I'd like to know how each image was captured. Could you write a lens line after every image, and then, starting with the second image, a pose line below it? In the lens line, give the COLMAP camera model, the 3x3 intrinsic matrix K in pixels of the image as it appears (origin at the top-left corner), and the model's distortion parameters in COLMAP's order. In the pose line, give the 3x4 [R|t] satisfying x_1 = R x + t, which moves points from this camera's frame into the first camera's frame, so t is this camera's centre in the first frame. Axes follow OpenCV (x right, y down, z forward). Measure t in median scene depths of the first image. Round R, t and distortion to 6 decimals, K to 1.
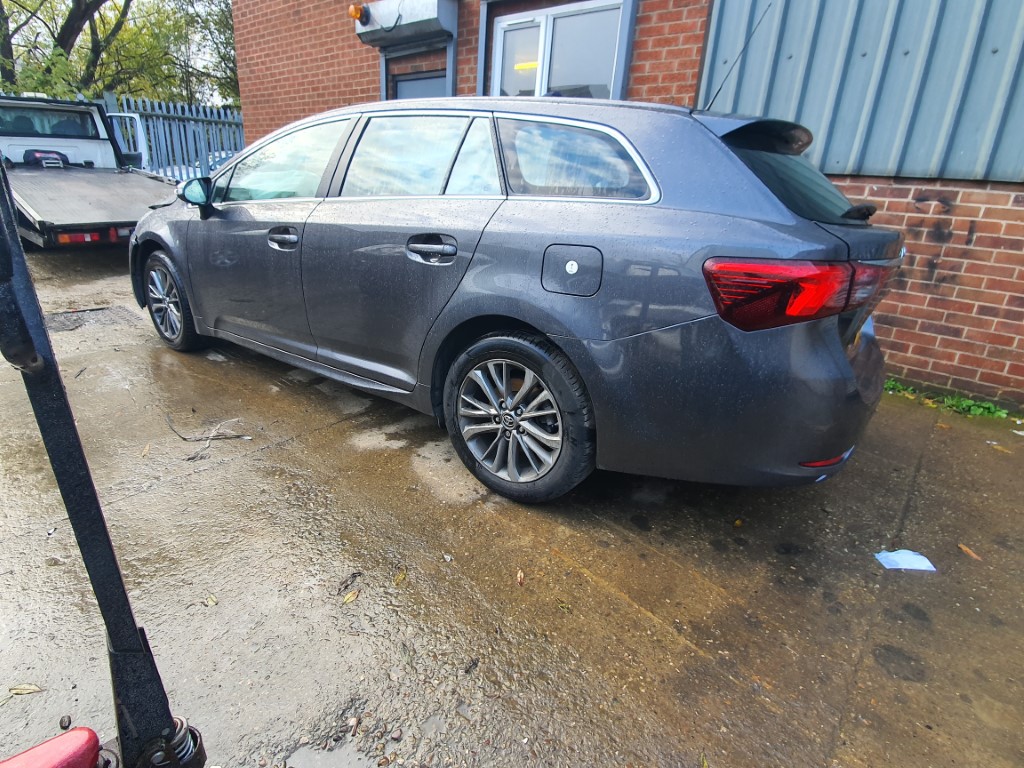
lens RADIAL K [[559.9, 0, 513.6], [0, 559.9, 379.5], [0, 0, 1]] dist [0.005950, -0.009041]
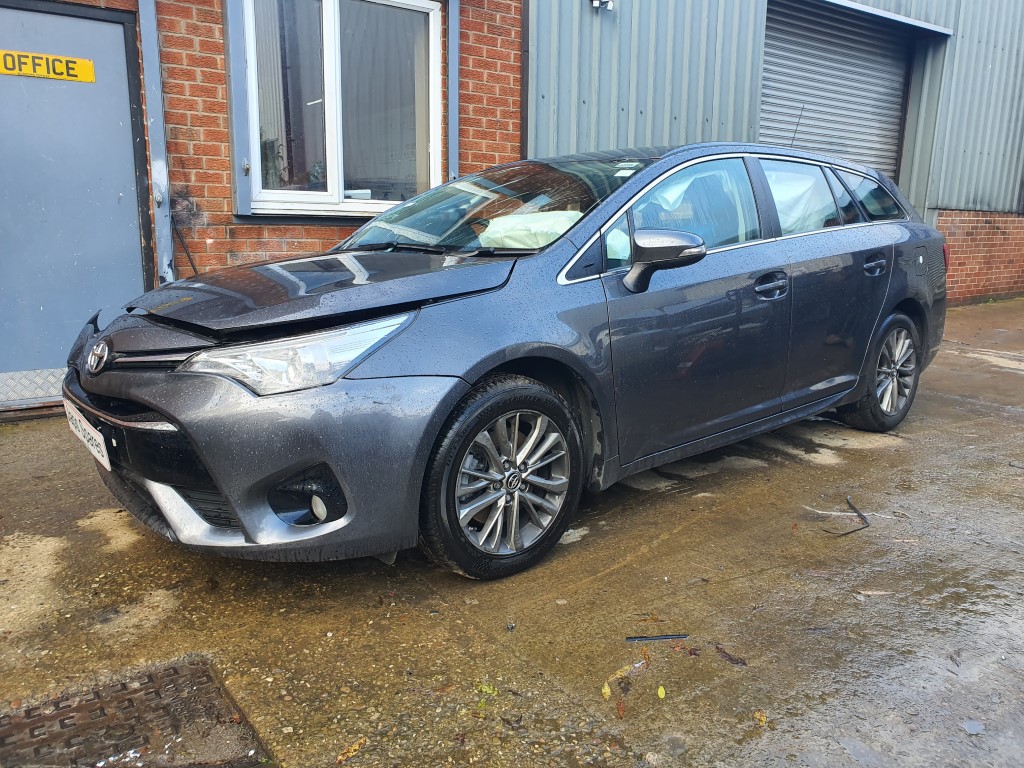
lens RADIAL K [[777.0, 0, 513.1], [0, 777.0, 386.9], [0, 0, 1]] dist [-0.011624, -0.002172]
pose [[0.220301, -0.277731, 0.935058, -1.547713], [0.309444, 0.928992, 0.203024, -0.455321], [-0.925047, 0.244622, 0.290600, 0.939098]]
